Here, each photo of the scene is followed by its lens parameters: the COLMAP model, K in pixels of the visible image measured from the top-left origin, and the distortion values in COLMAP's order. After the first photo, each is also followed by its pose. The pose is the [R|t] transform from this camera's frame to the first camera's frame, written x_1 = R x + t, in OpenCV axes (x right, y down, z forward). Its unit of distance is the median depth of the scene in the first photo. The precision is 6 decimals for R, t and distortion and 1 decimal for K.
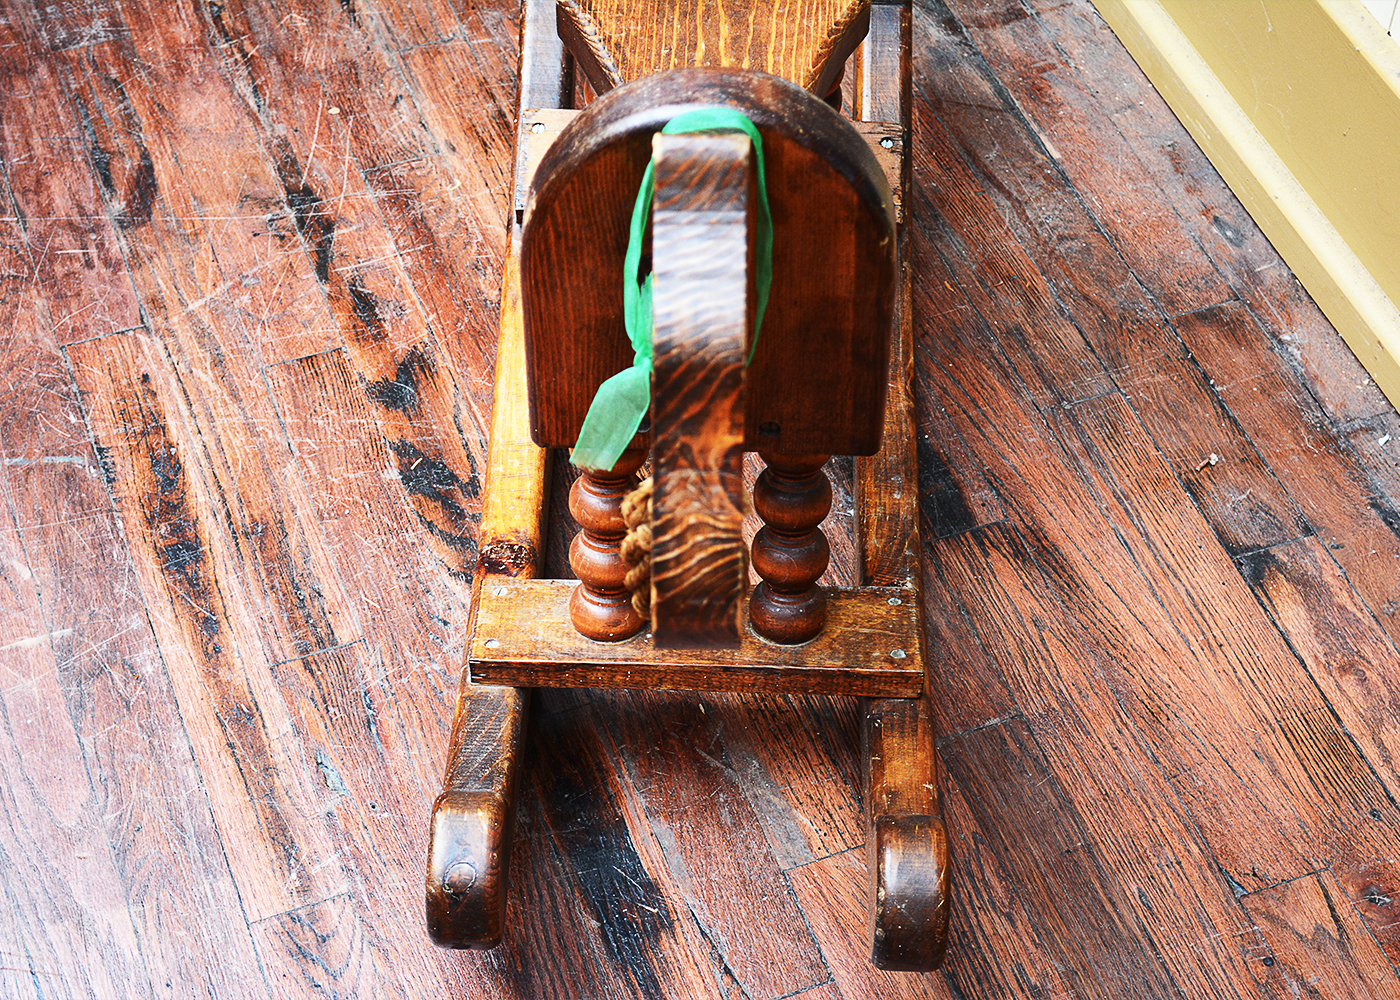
lens RADIAL K [[2737.1, 0, 696.9], [0, 2737.1, 498.3], [0, 0, 1]] dist [0.026421, 0.000000]
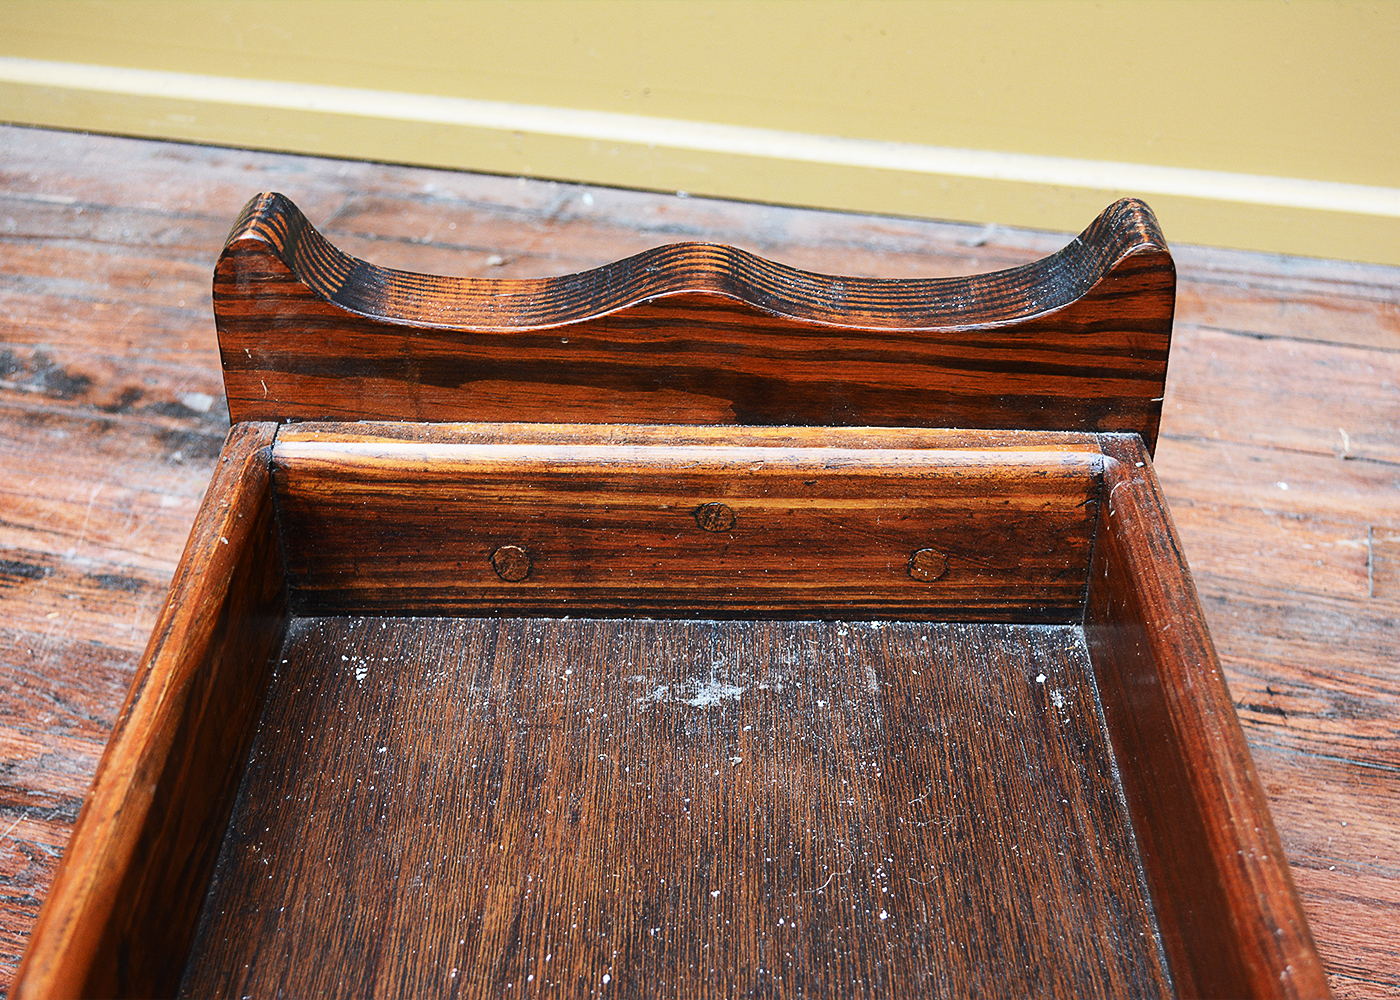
lens RADIAL K [[1913.8, 0, 709.5], [0, 1913.8, 497.7], [0, 0, 1]] dist [-0.029209, 0.000000]
pose [[0.587292, -0.466691, 0.661277, -0.245393], [0.617851, 0.786271, 0.006181, 0.092216], [-0.522827, 0.404941, 0.750116, 0.548619]]
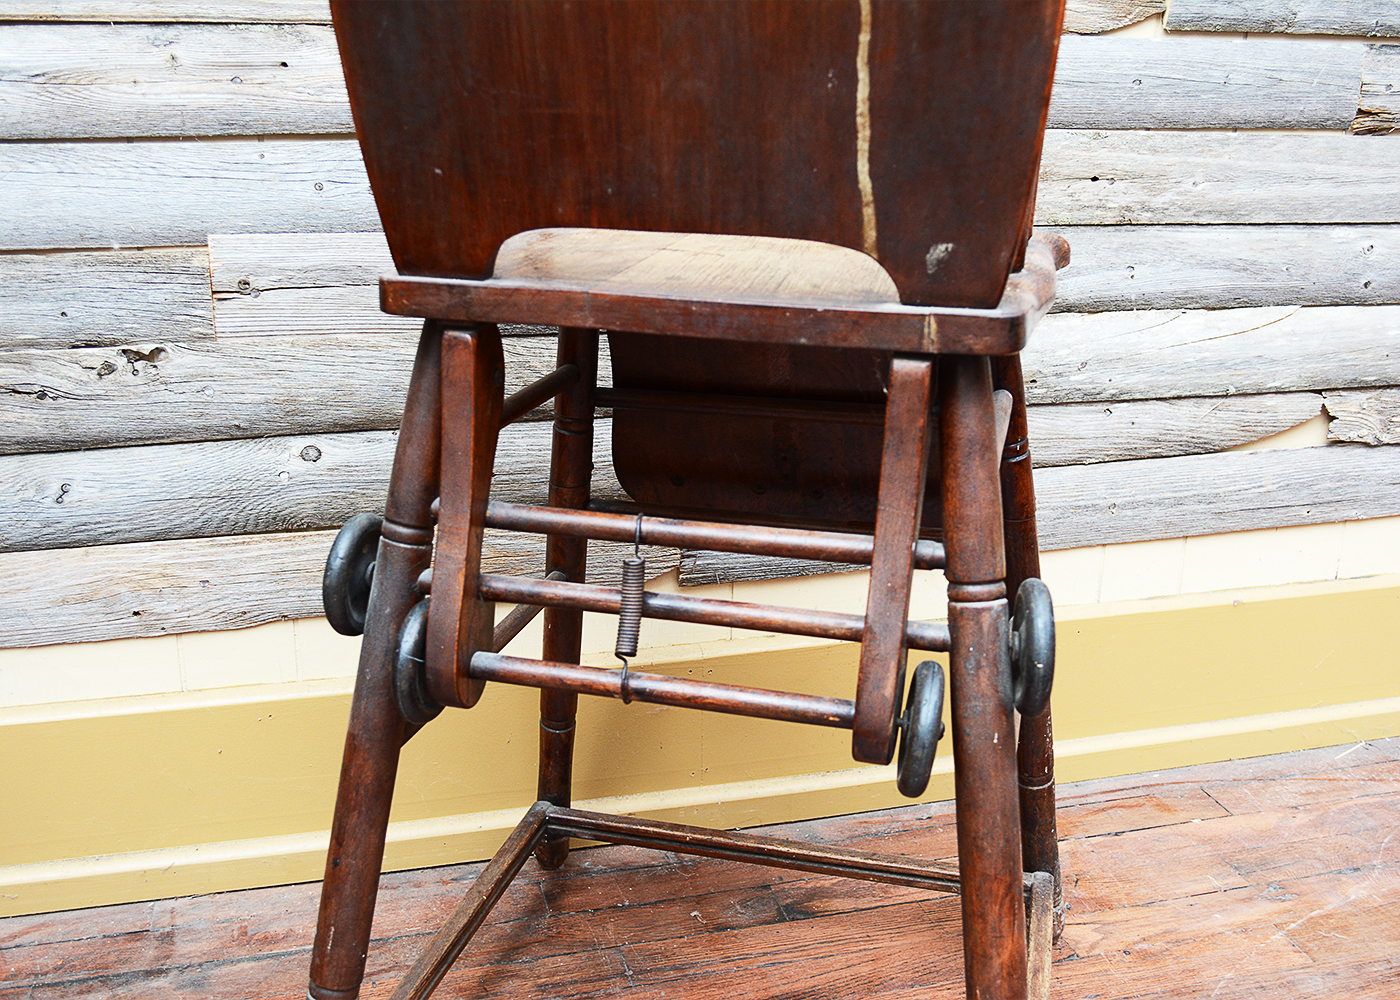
lens RADIAL K [[1428.9, 0, 698.3], [0, 1428.9, 493.8], [0, 0, 1]] dist [-0.063423, 0.000000]
pose [[0.101236, -0.312502, 0.944507, -0.456730], [0.736242, 0.662049, 0.140134, -0.274525], [-0.669103, 0.681199, 0.297101, 0.686645]]
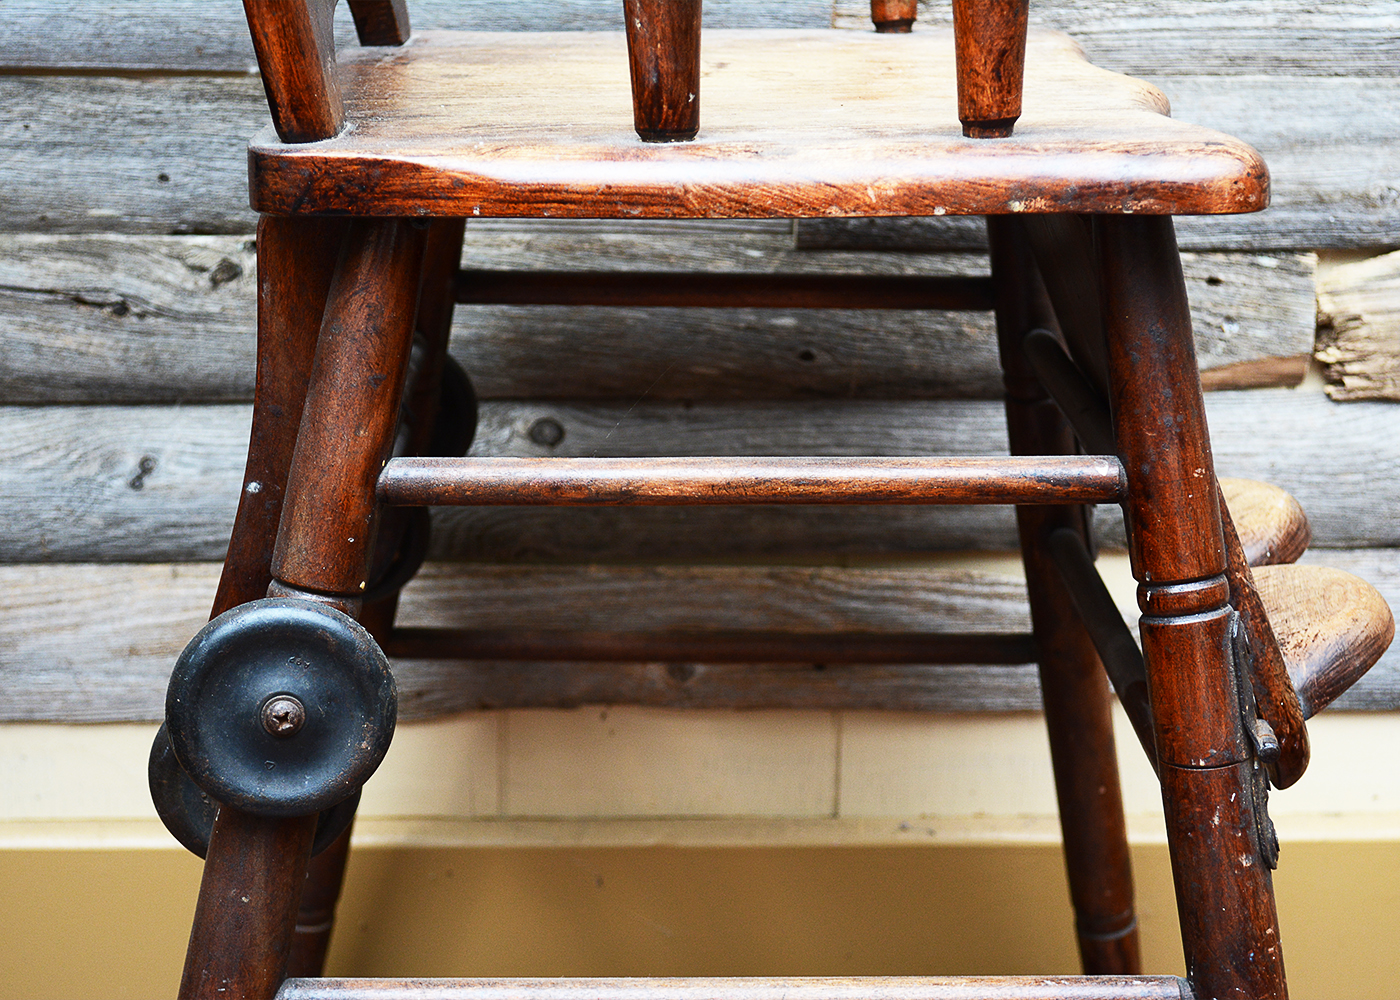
lens RADIAL K [[2572.1, 0, 700.3], [0, 2572.1, 493.9], [0, 0, 1]] dist [0.009442, 0.000000]
pose [[0.319735, -0.277538, 0.905948, -0.478397], [0.703309, 0.710223, -0.030640, -0.262125], [-0.634922, 0.646959, 0.422278, 0.675330]]
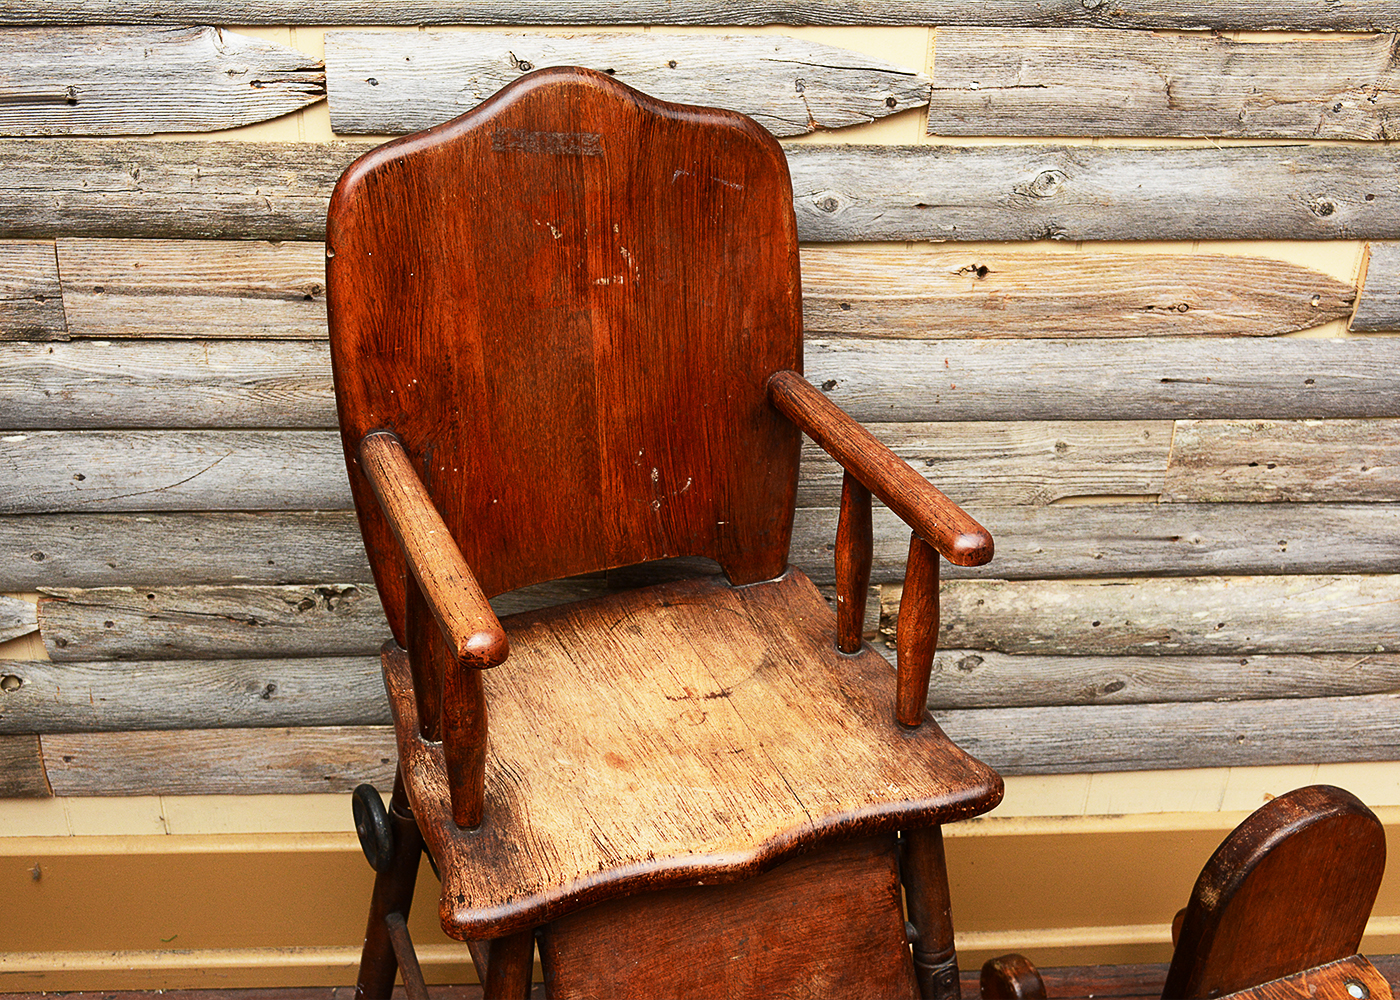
lens RADIAL K [[1690.1, 0, 700.5], [0, 1690.1, 500.1], [0, 0, 1]] dist [-0.048527, 0.000000]
pose [[0.294211, -0.499678, 0.814716, -0.493412], [0.697010, 0.695426, 0.174811, -0.487140], [-0.653924, 0.516434, 0.552883, 0.337700]]
